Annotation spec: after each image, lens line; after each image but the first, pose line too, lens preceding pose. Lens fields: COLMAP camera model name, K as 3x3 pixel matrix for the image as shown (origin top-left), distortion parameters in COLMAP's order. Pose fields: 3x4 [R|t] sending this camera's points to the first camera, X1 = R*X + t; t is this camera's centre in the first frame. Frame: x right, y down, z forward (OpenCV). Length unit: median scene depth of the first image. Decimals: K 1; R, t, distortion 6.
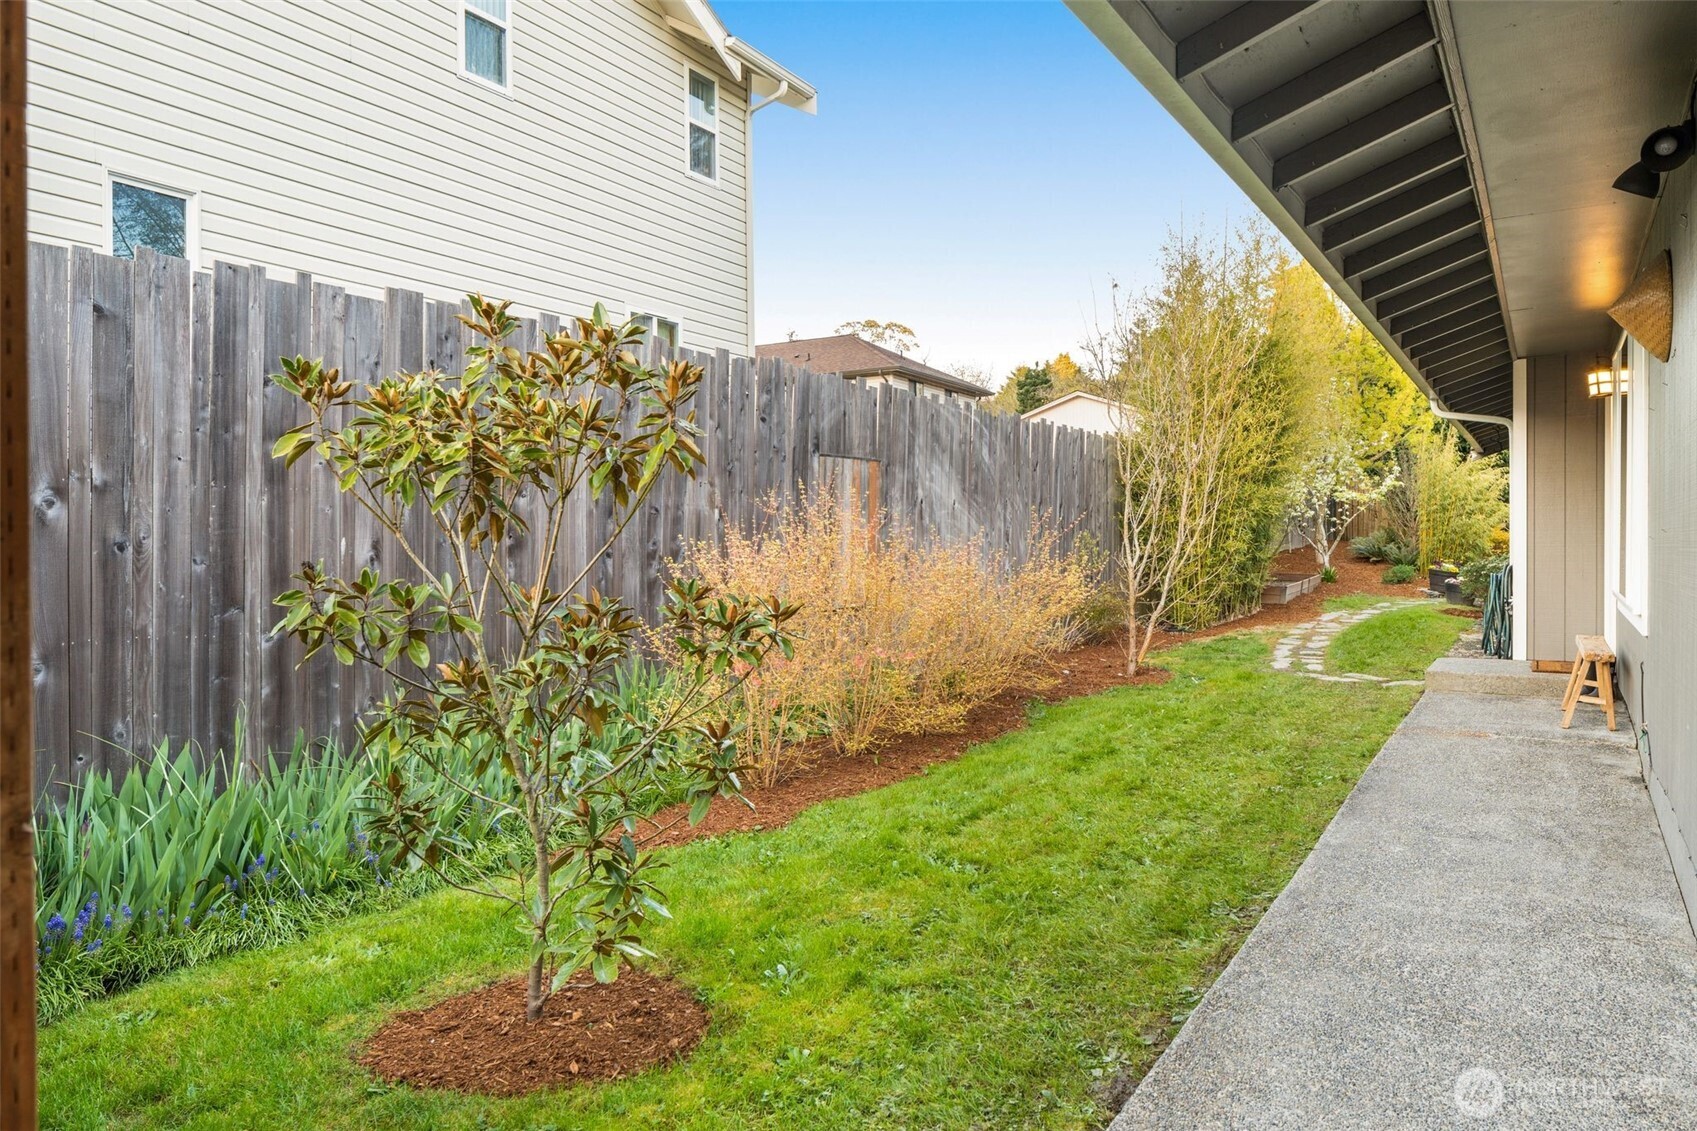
lens RADIAL K [[1081.2, 0, 848.5], [0, 1081.2, 565.5], [0, 0, 1]] dist [-0.005175, -0.000015]
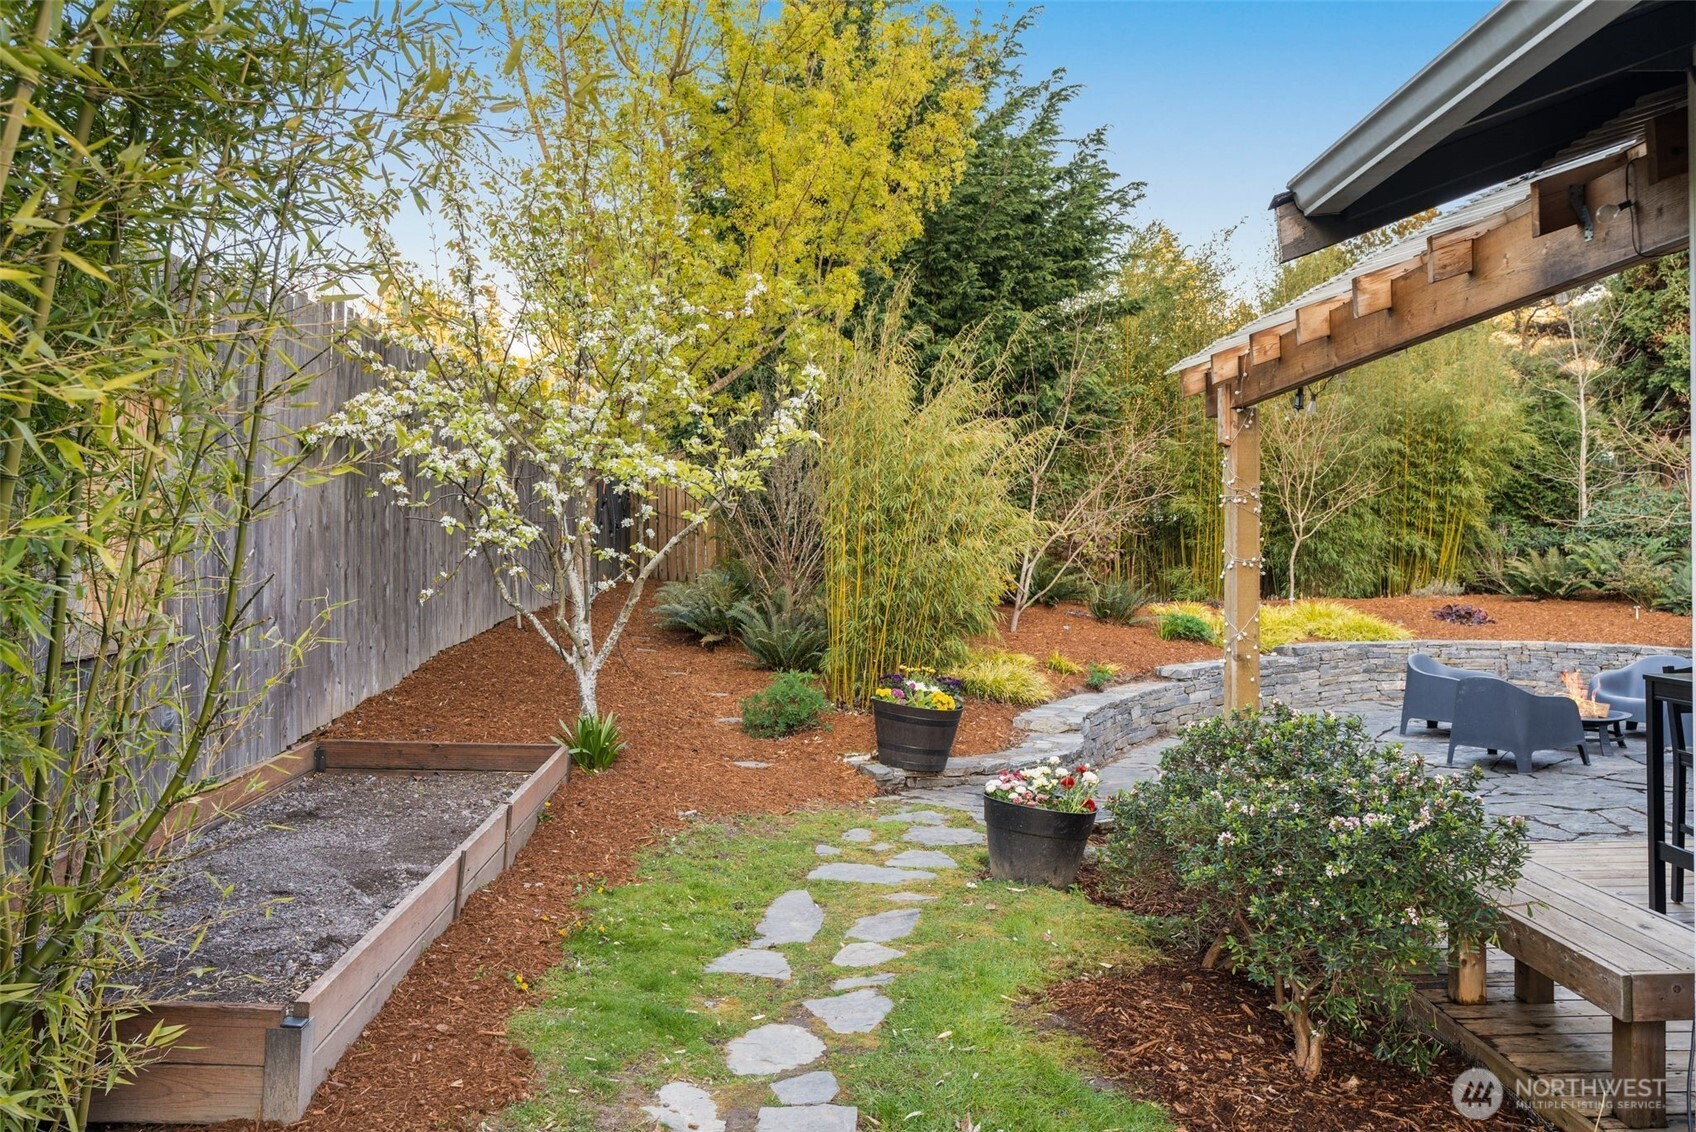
lens RADIAL K [[1370.5, 0, 848.0], [0, 1370.5, 566.0], [0, 0, 1]] dist [-0.003121, 0.006235]
pose [[0.837372, -0.007115, 0.546587, 0.289932], [0.015606, 0.999819, -0.010893, -0.032843], [-0.546411, 0.017651, 0.837331, 0.629793]]
